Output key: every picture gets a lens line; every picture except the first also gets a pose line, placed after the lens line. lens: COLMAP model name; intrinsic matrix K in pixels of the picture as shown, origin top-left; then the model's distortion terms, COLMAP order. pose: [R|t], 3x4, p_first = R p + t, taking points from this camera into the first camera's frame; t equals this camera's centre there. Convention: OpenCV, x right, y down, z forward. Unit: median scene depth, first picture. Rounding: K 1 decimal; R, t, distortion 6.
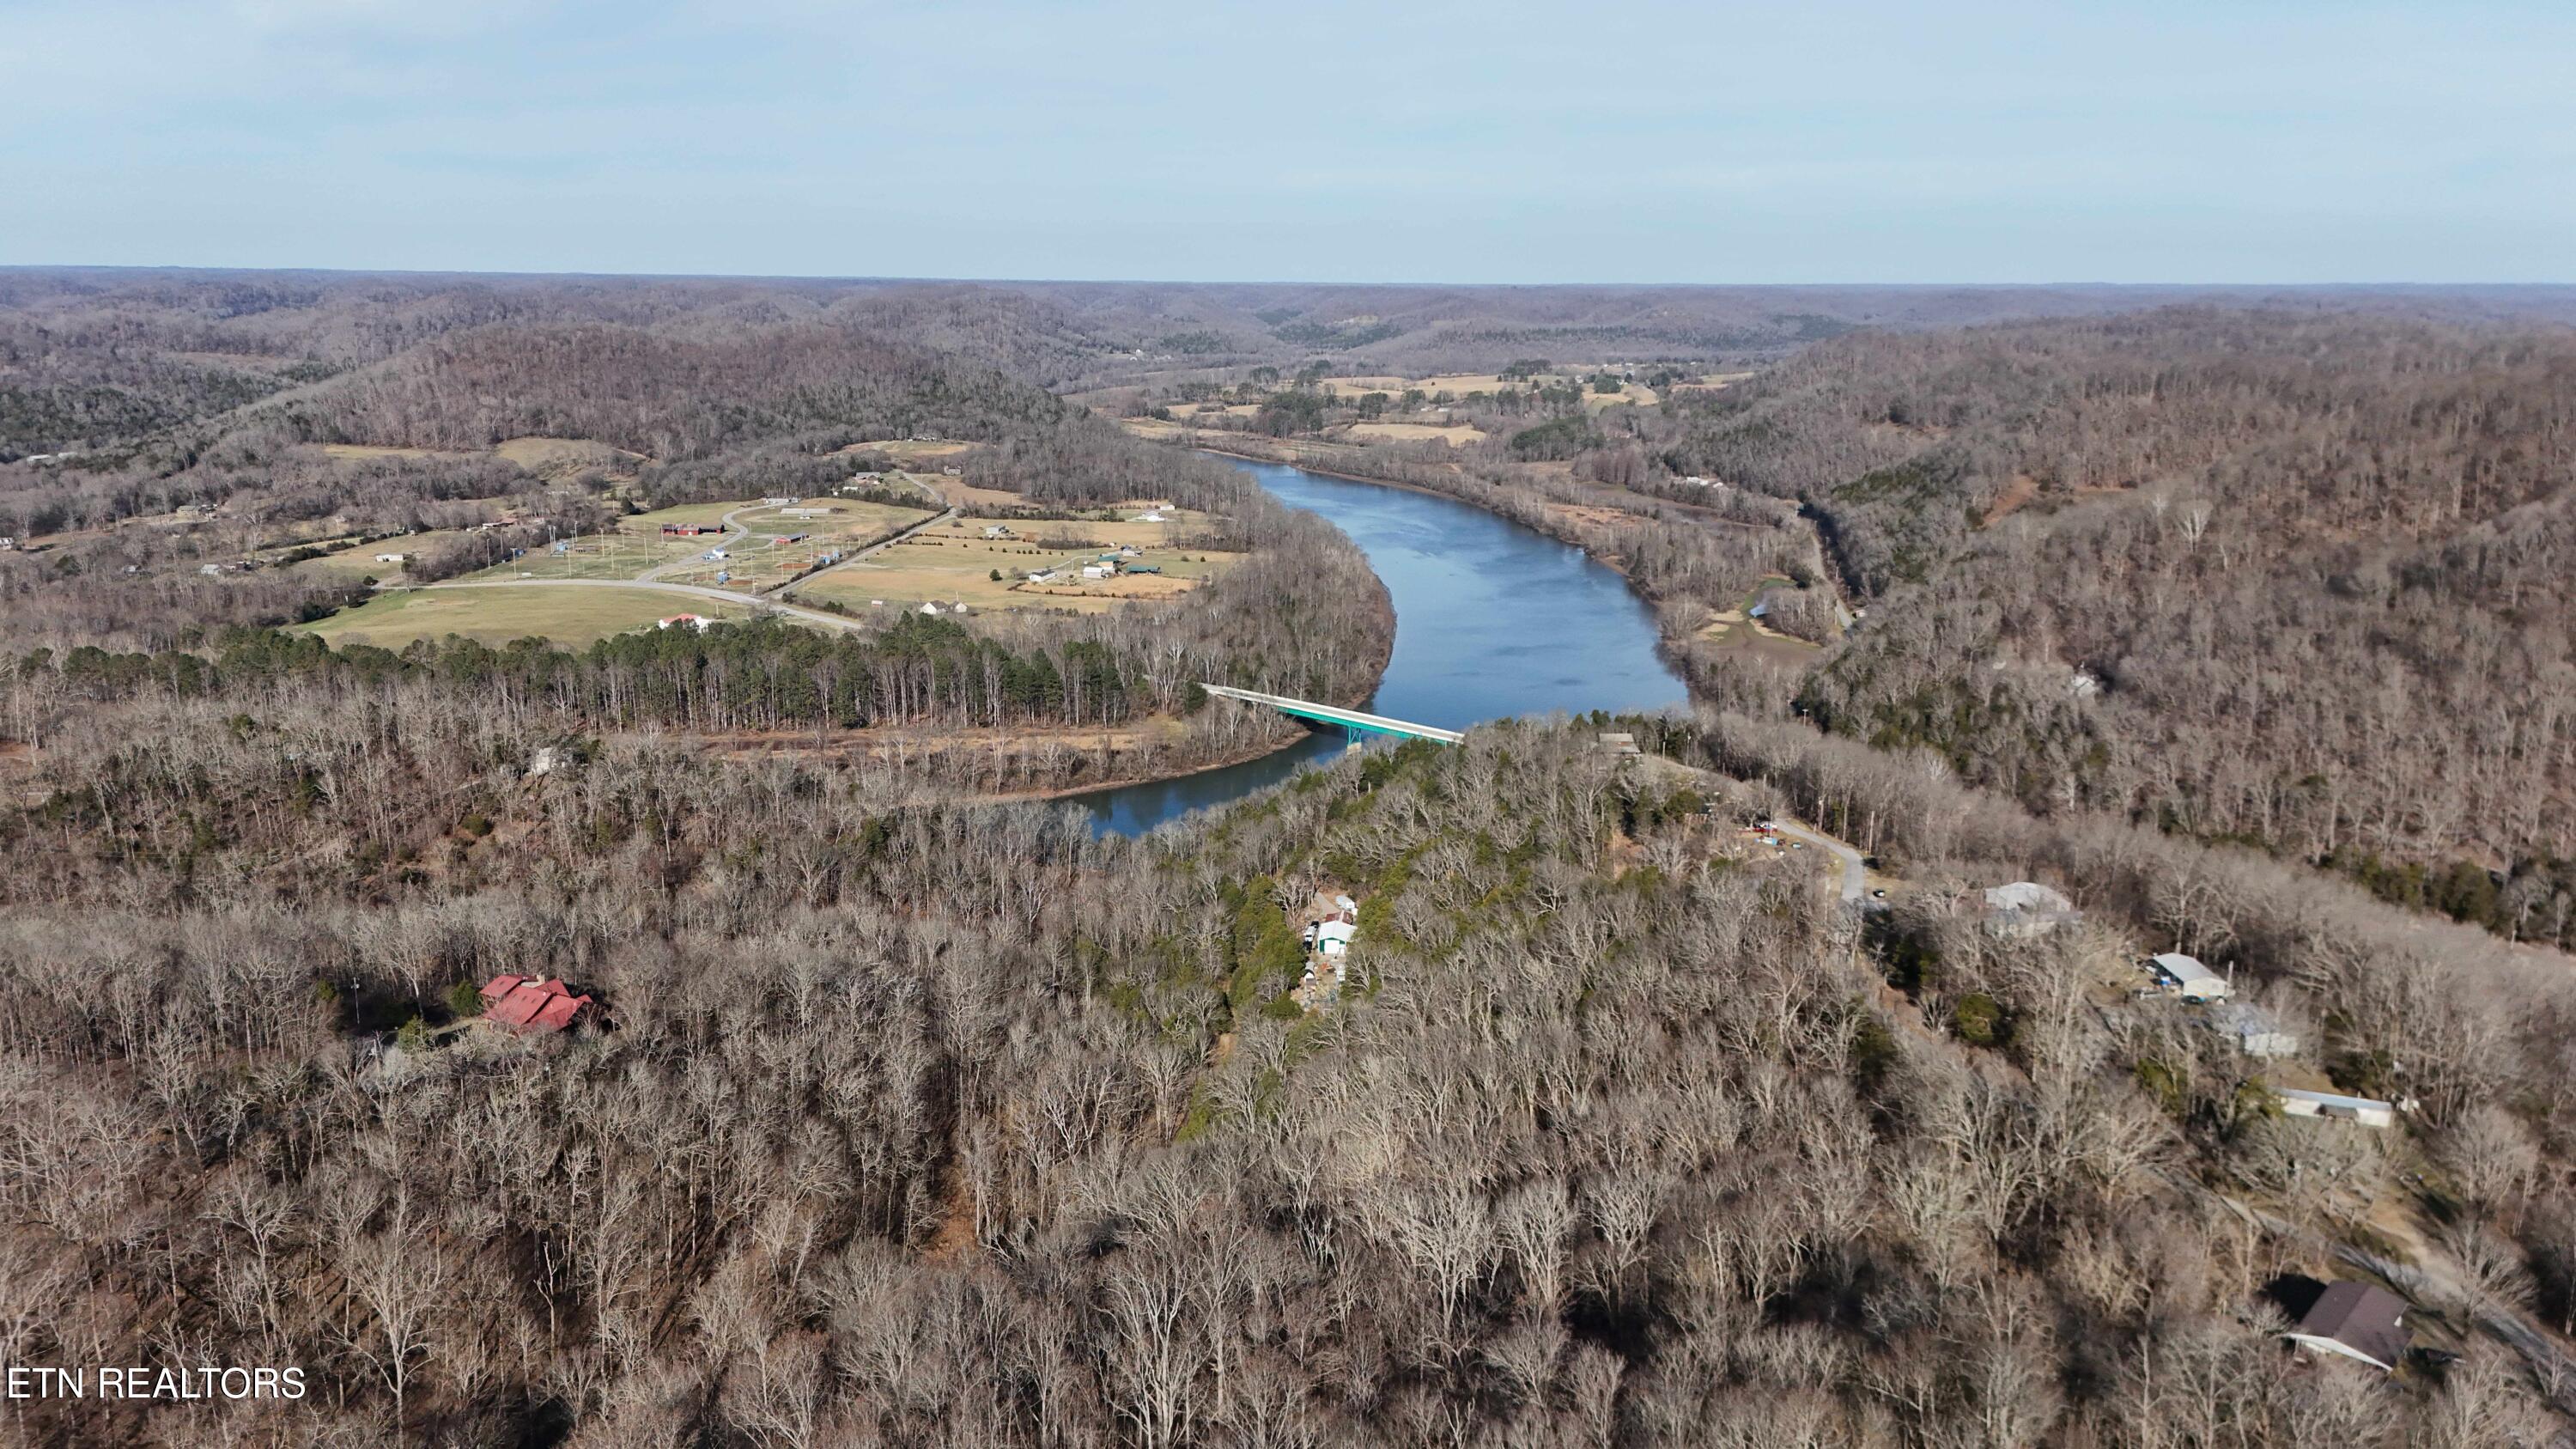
lens RADIAL K [[1882.7, 0, 1279.3], [0, 1882.7, 712.8], [0, 0, 1]] dist [0.093420, -0.118052]
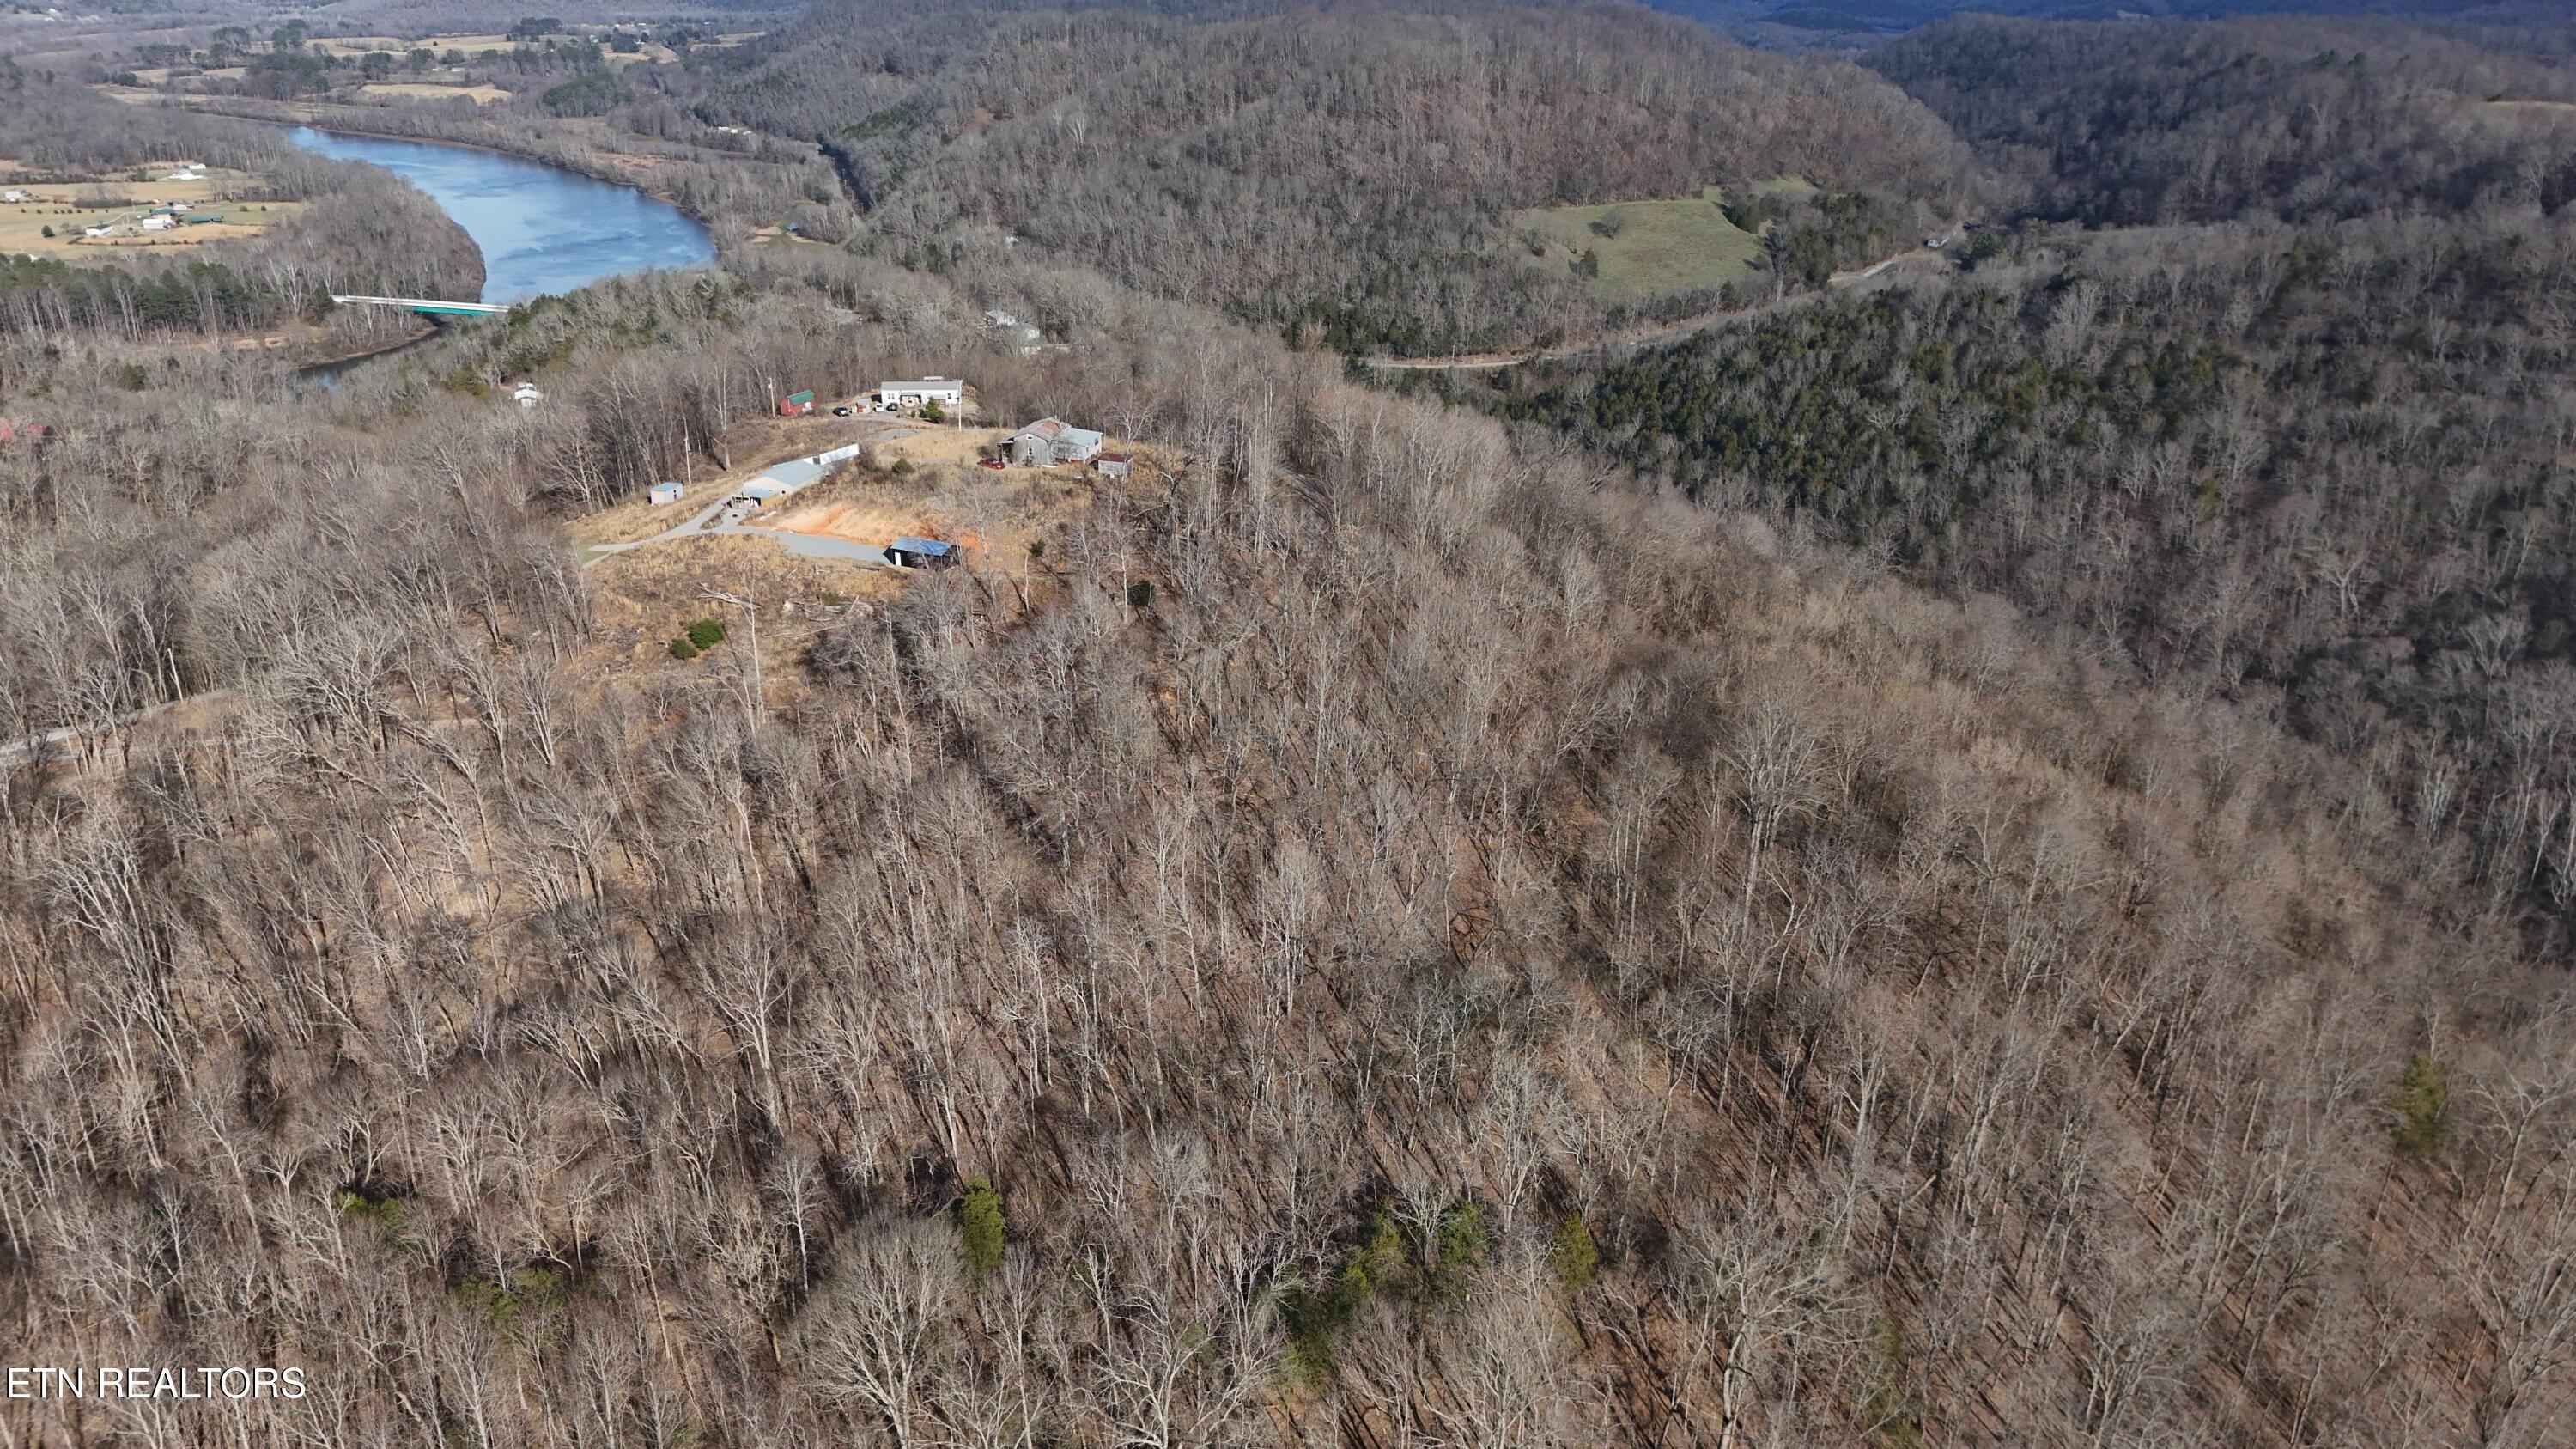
lens RADIAL K [[1881.7, 0, 1278.7], [0, 1881.7, 720.7], [0, 0, 1]] dist [0.082147, -0.082847]
pose [[0.884183, -0.171052, 0.434698, -0.053345], [0.096823, 0.977446, 0.187683, 0.052315], [-0.456997, -0.123857, 0.880803, -0.243018]]
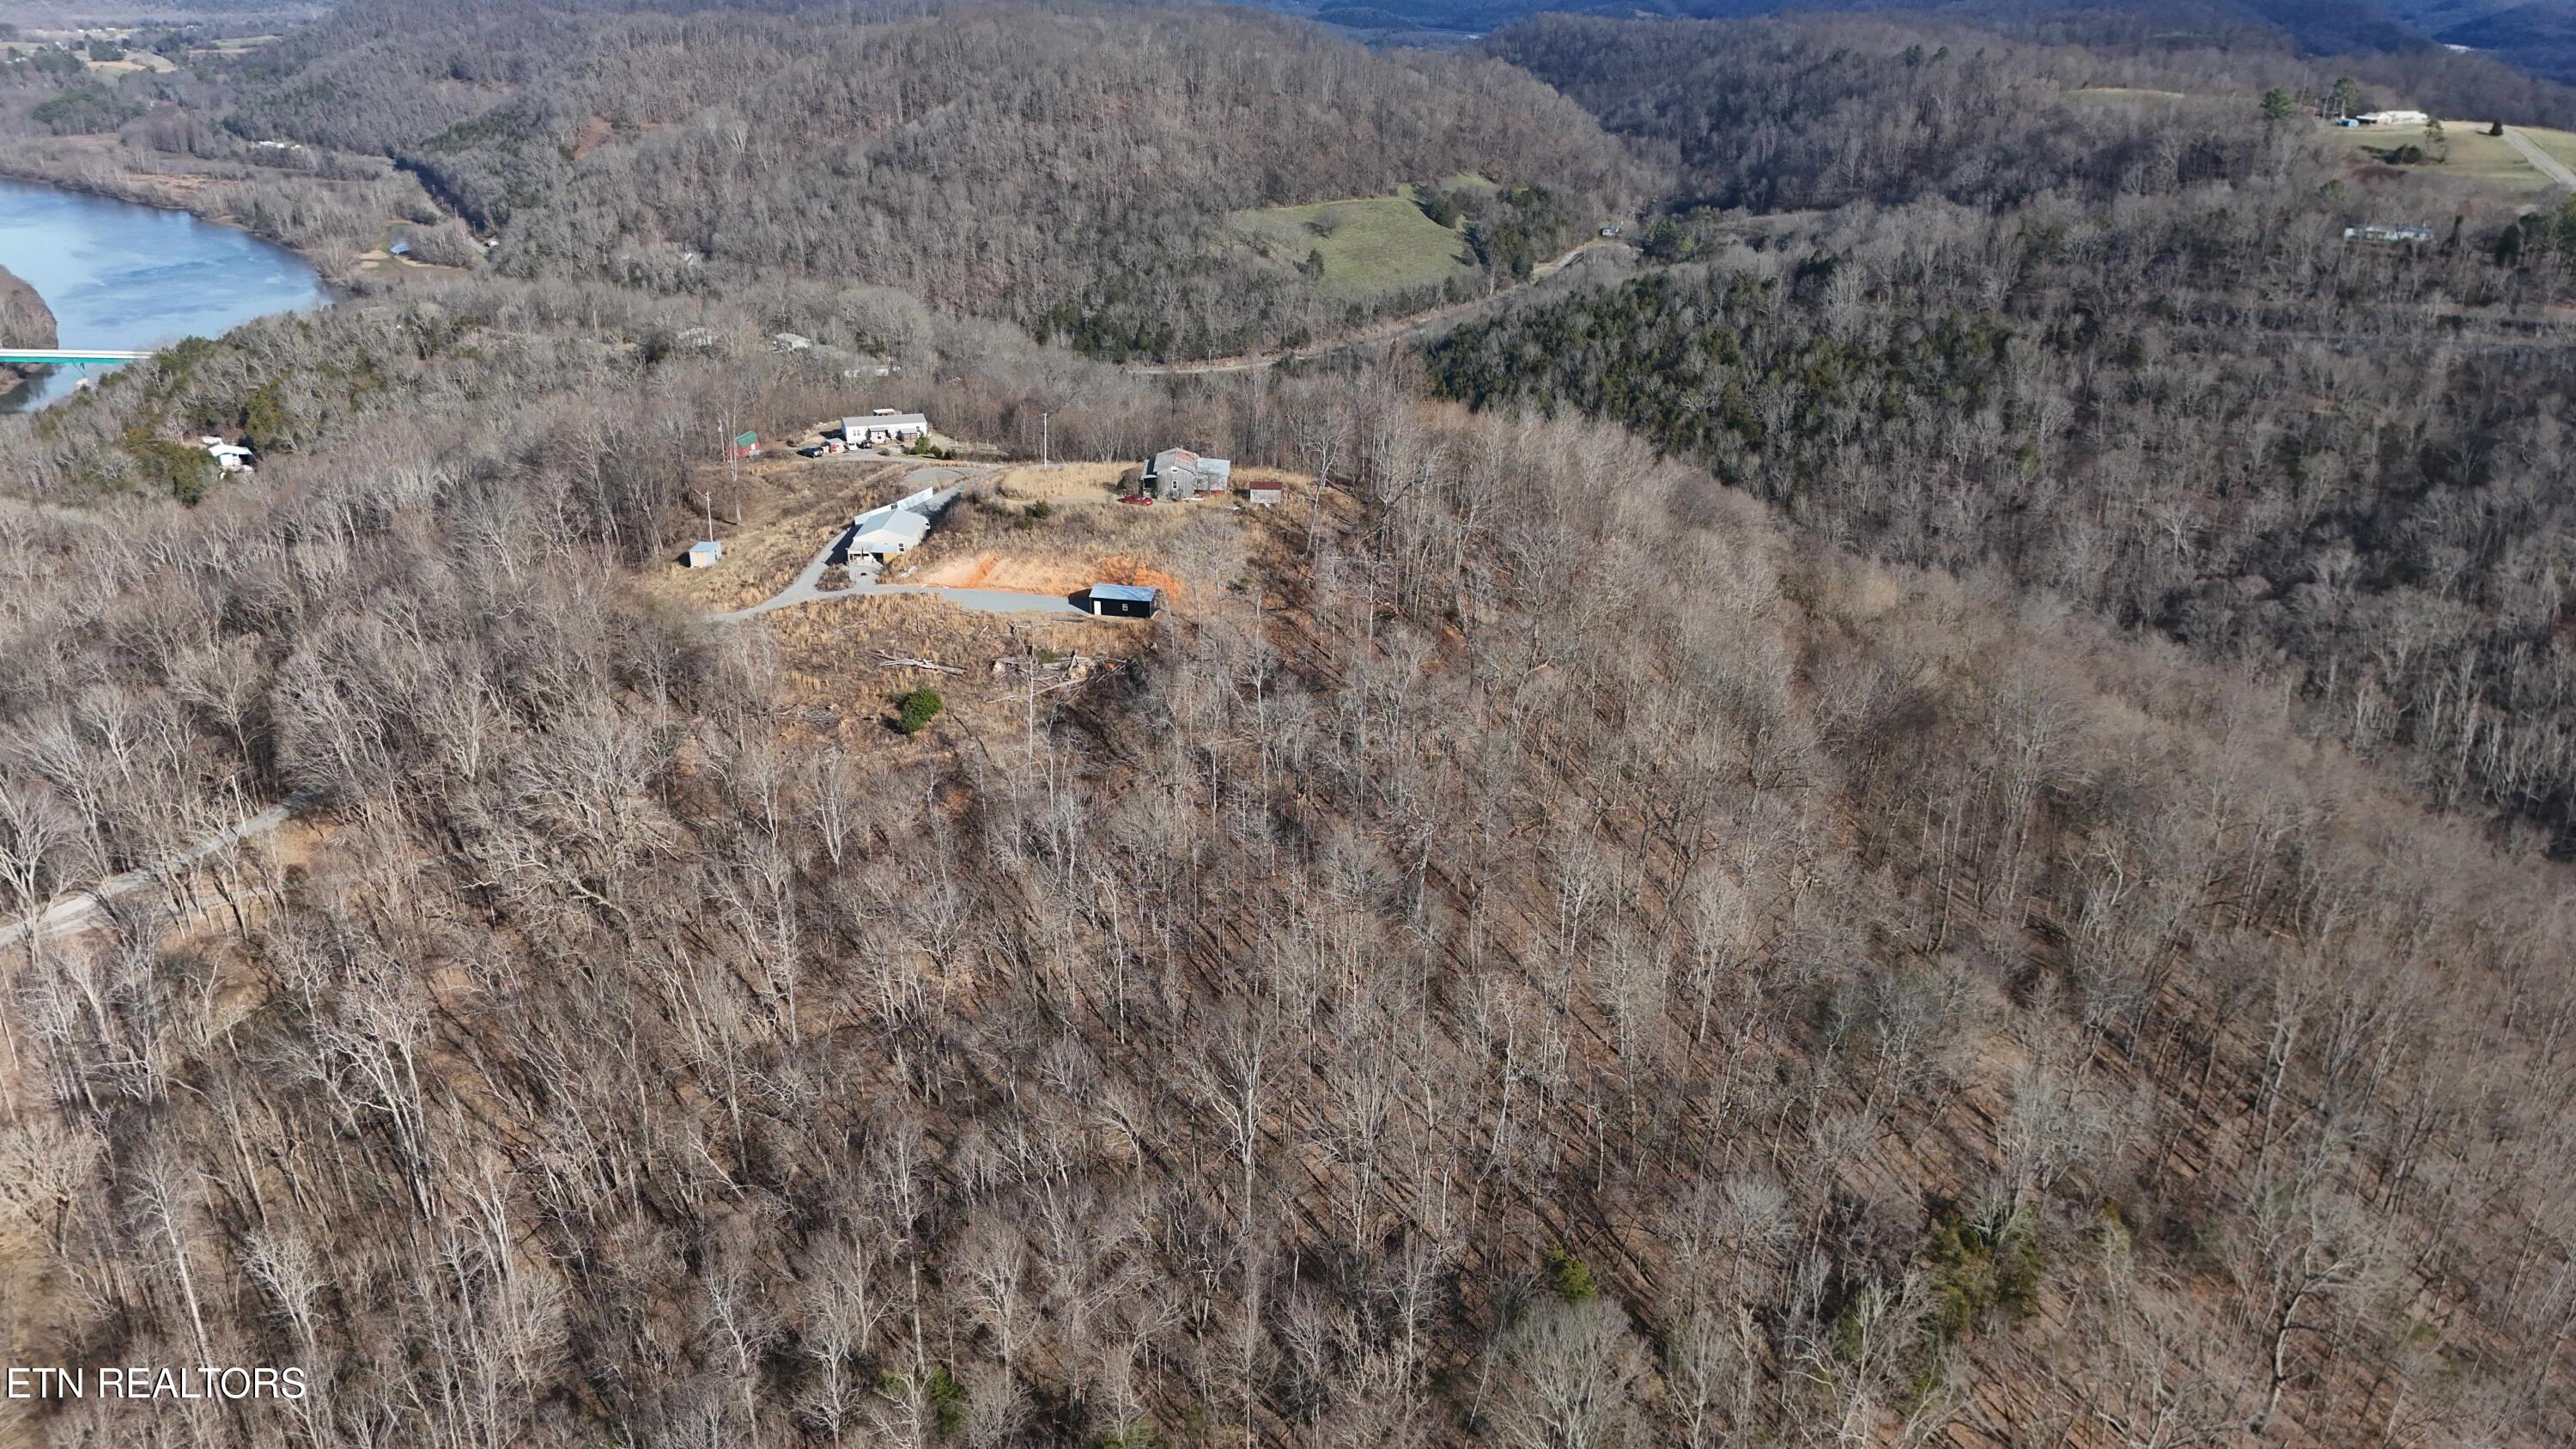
lens RADIAL K [[1881.7, 0, 1278.7], [0, 1881.7, 720.7], [0, 0, 1]] dist [0.082147, -0.082847]
pose [[0.751508, -0.244262, 0.612839, -0.105593], [0.139821, 0.966801, 0.213882, 0.041983], [-0.644737, -0.075046, 0.760712, -0.199935]]
